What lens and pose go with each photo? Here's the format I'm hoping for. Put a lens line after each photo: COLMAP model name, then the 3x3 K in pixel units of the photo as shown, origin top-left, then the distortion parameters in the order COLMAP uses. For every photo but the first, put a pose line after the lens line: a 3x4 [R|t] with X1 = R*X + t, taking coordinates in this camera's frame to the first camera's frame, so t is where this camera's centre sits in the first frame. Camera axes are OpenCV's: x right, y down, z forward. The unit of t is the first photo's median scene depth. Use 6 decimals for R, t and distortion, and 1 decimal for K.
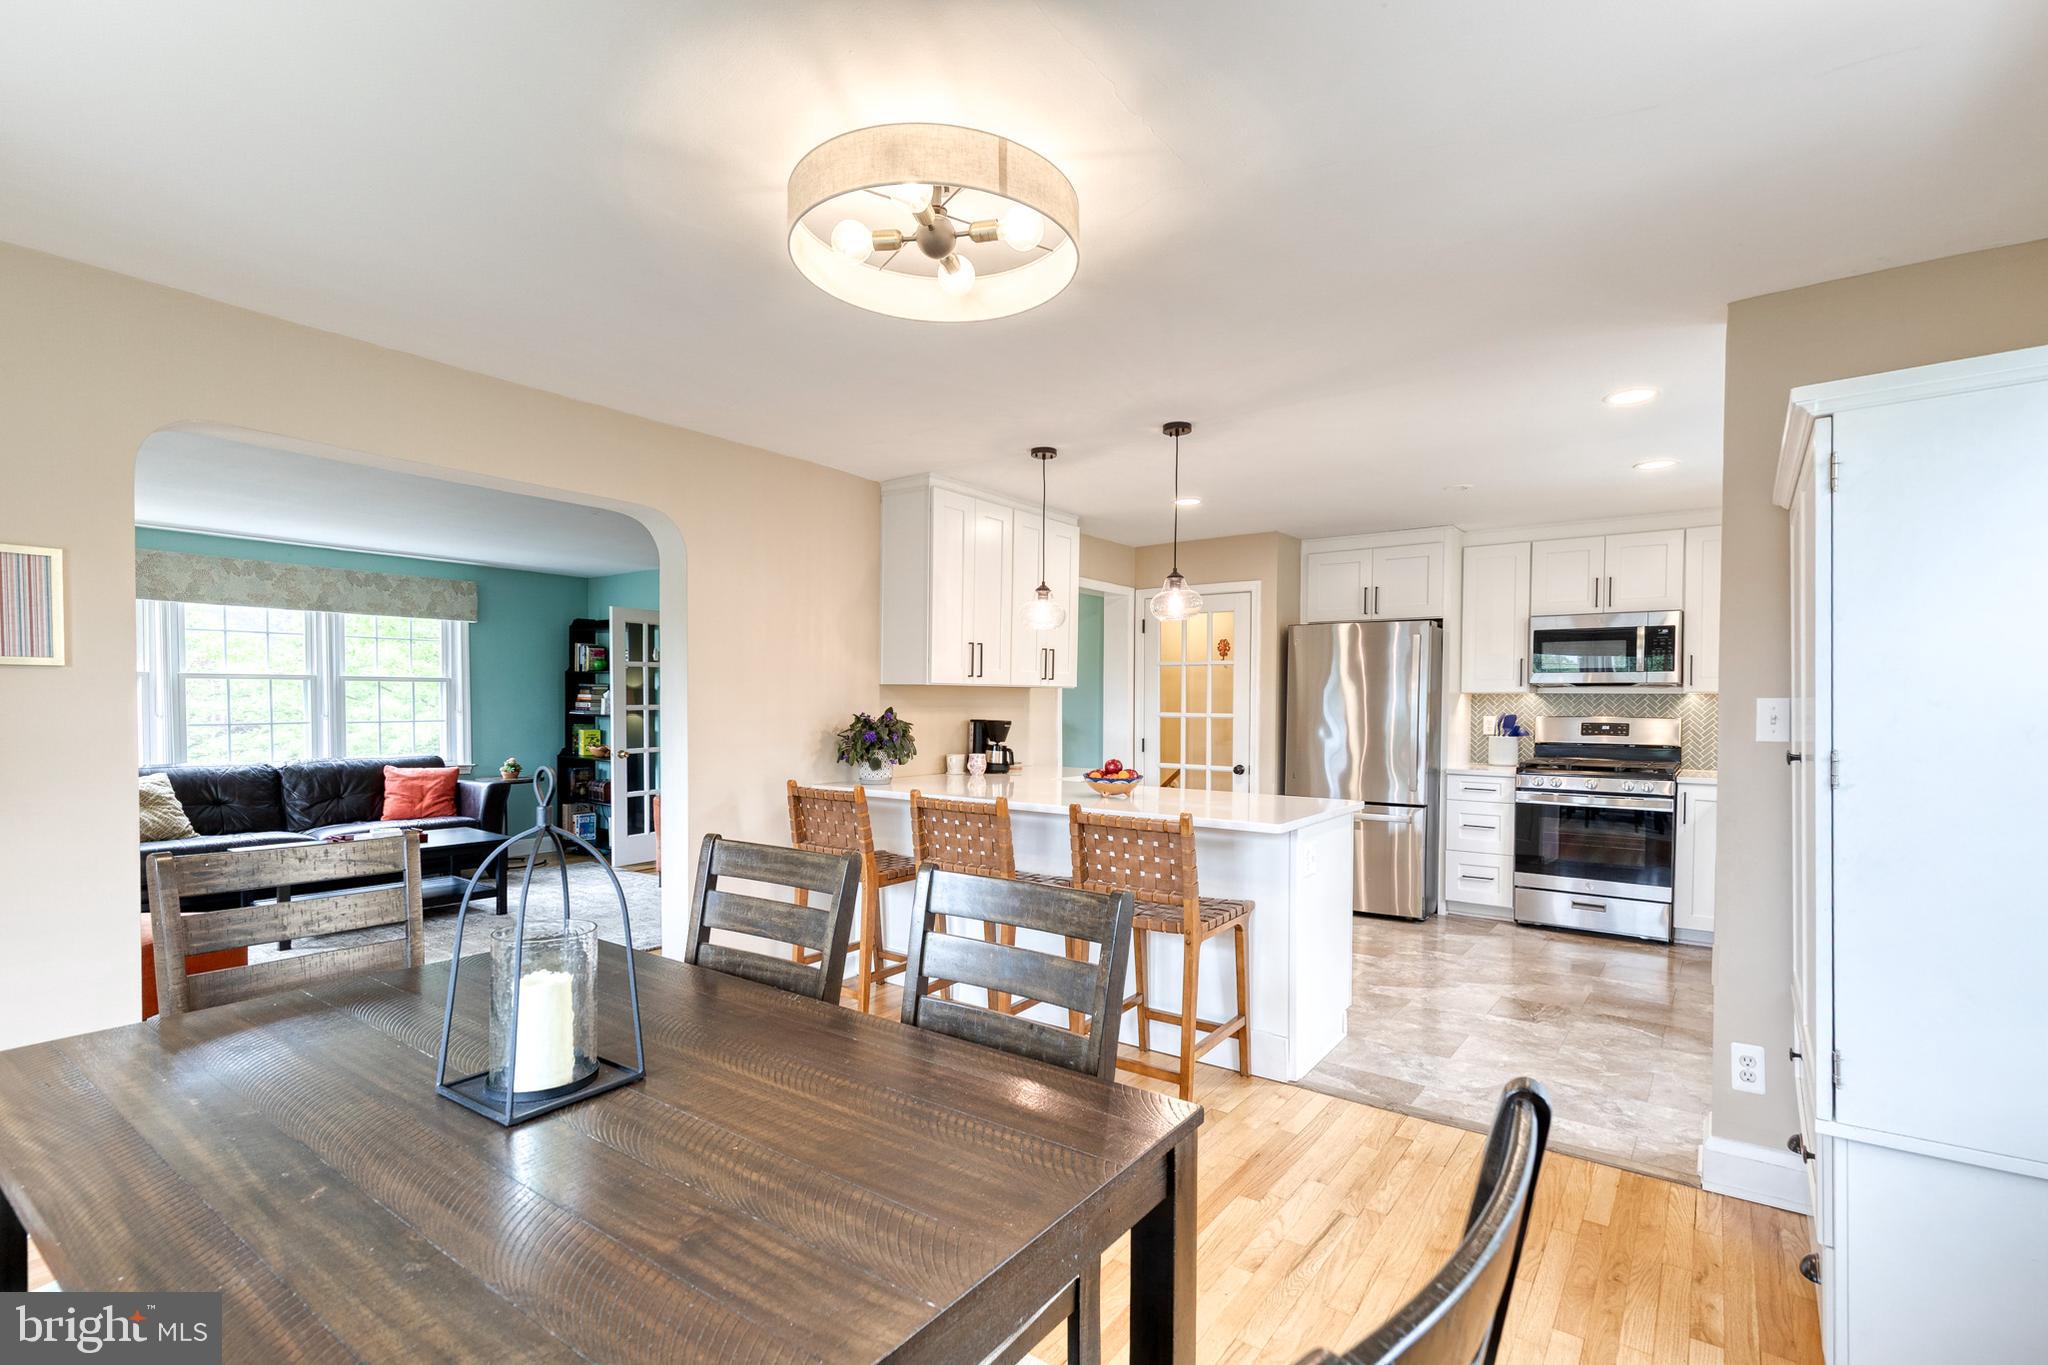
lens RADIAL K [[928.7, 0, 1060.7], [0, 928.7, 723.8], [0, 0, 1]] dist [0.024947, -0.000287]
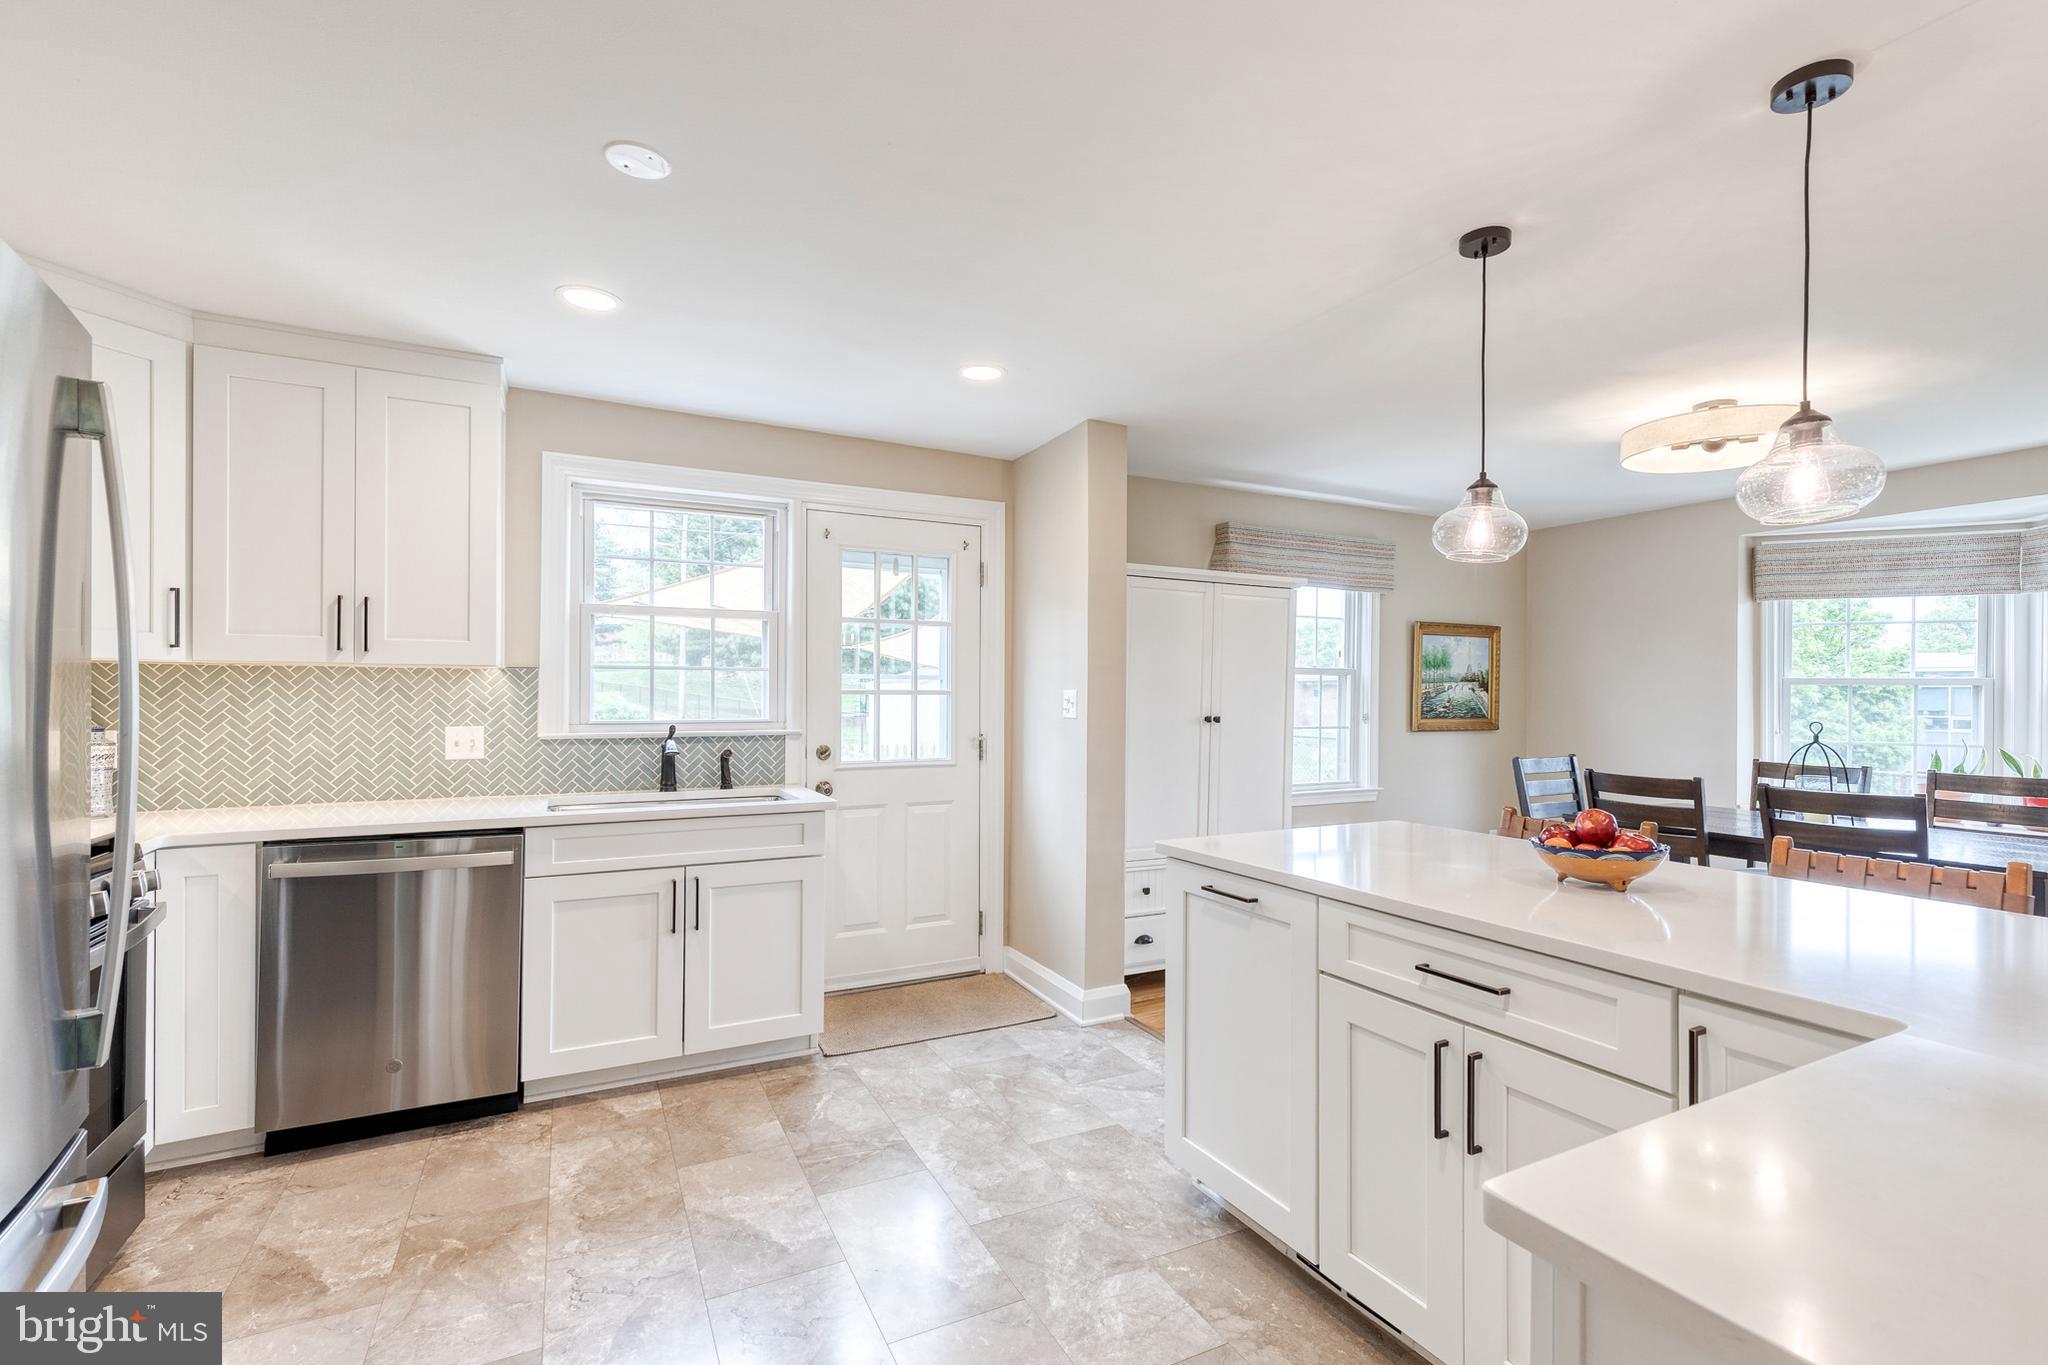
lens RADIAL K [[935.0, 0, 1047.6], [0, 935.0, 693.1], [0, 0, 1]] dist [0.009912, 0.000223]
pose [[-0.895029, -0.011190, 0.445868, 0.067472], [-0.000470, 0.999708, 0.024146, -0.025154], [-0.446008, 0.021402, -0.894773, 1.091492]]
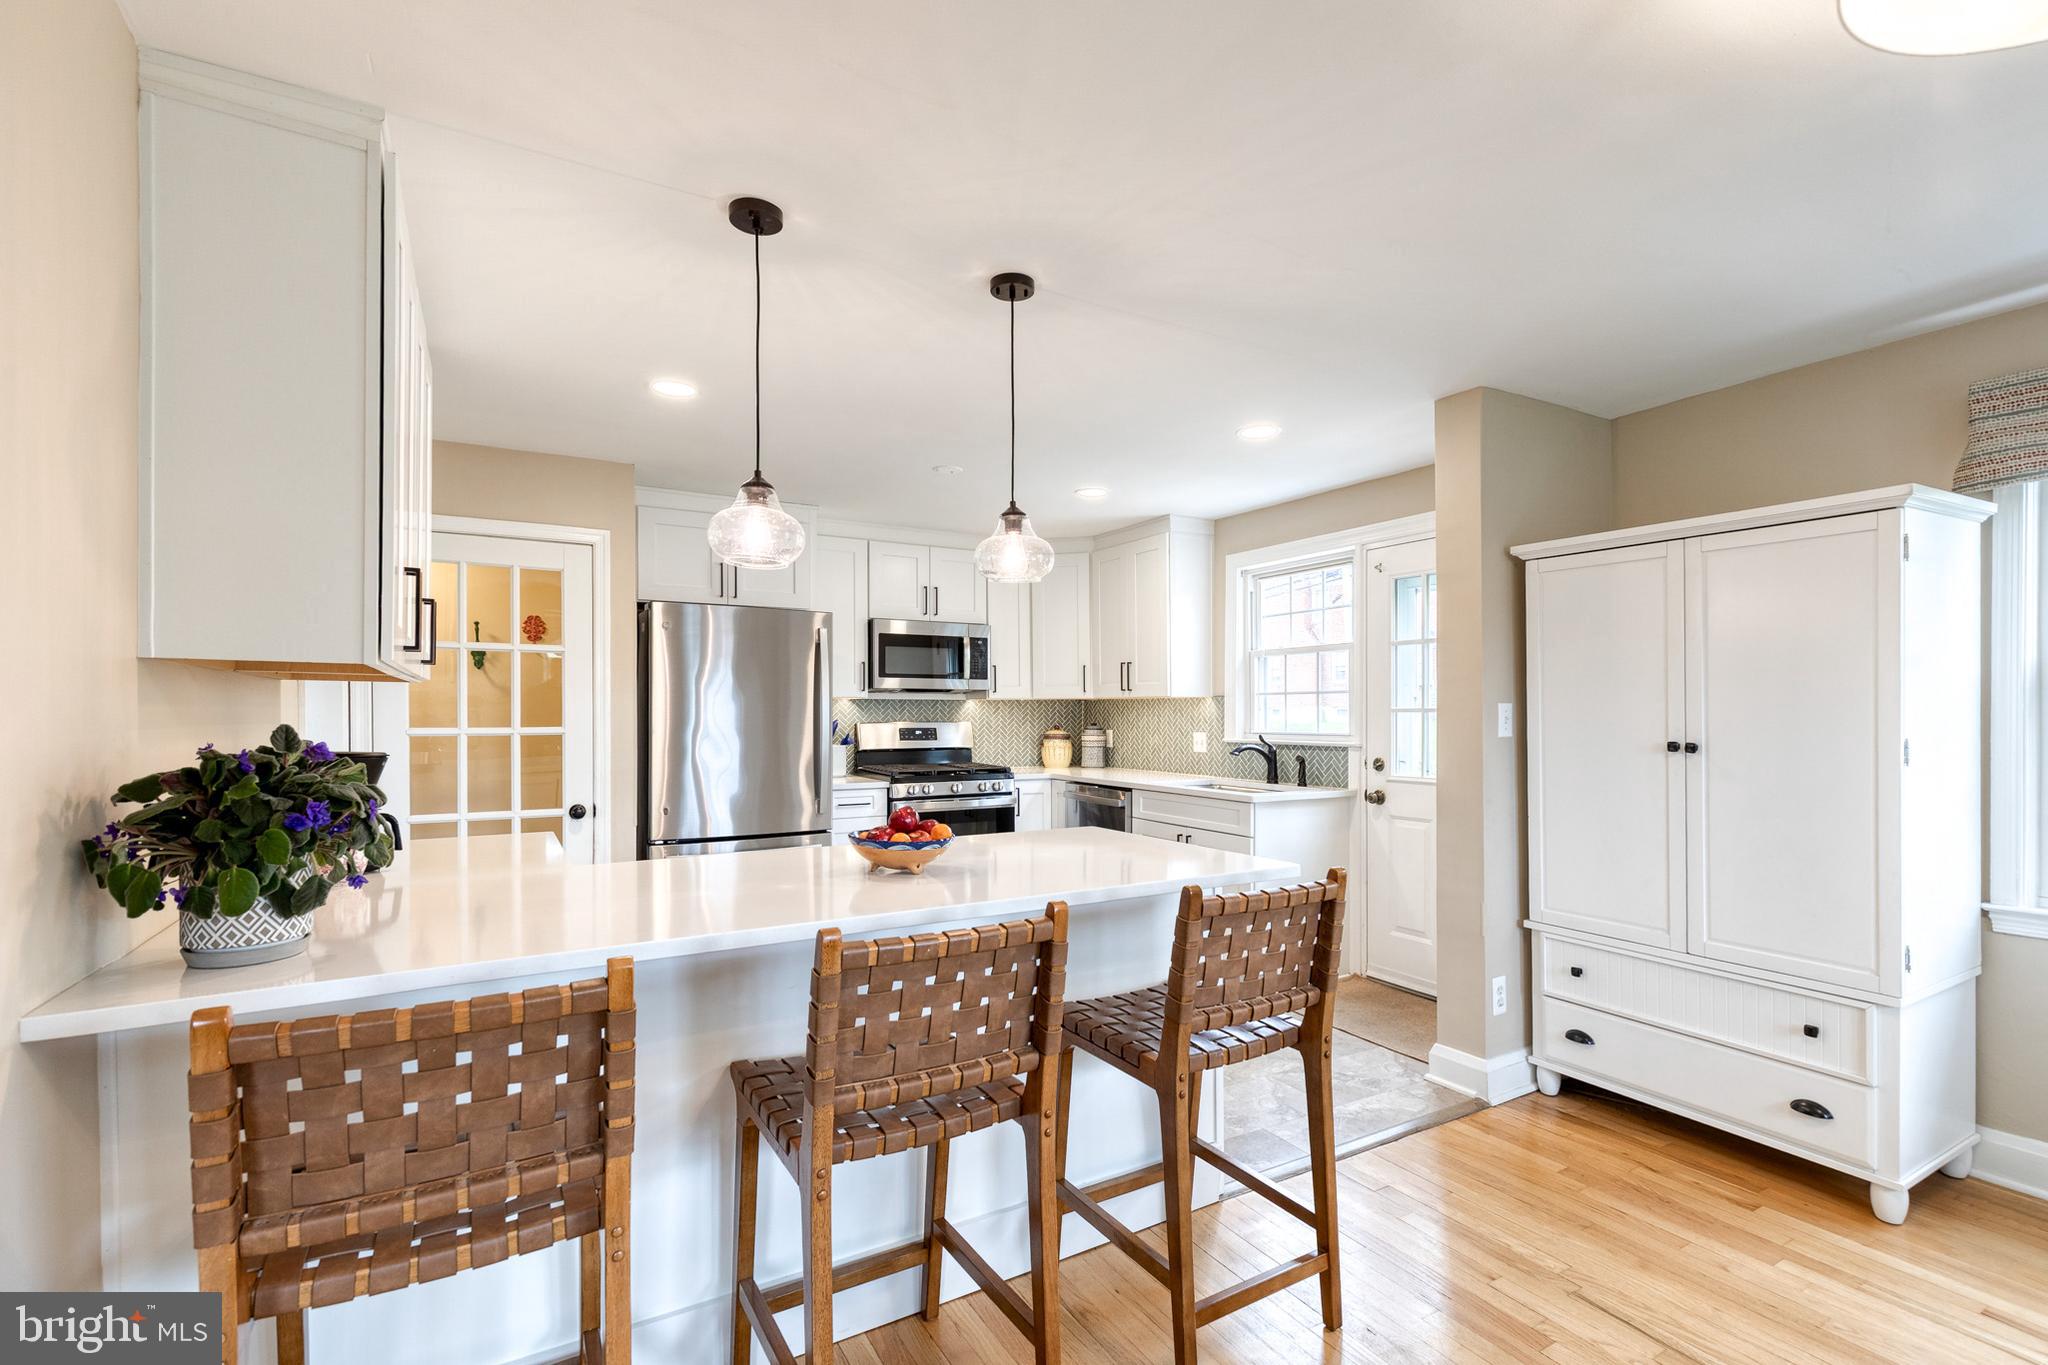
lens RADIAL K [[927.0, 0, 1033.3], [0, 927.0, 711.7], [0, 0, 1]] dist [0.000823, -0.000436]
pose [[0.415263, -0.005425, 0.909685, -0.300143], [0.024162, 0.999695, -0.005068, -0.010647], [-0.909380, 0.024084, 0.415267, 0.472505]]
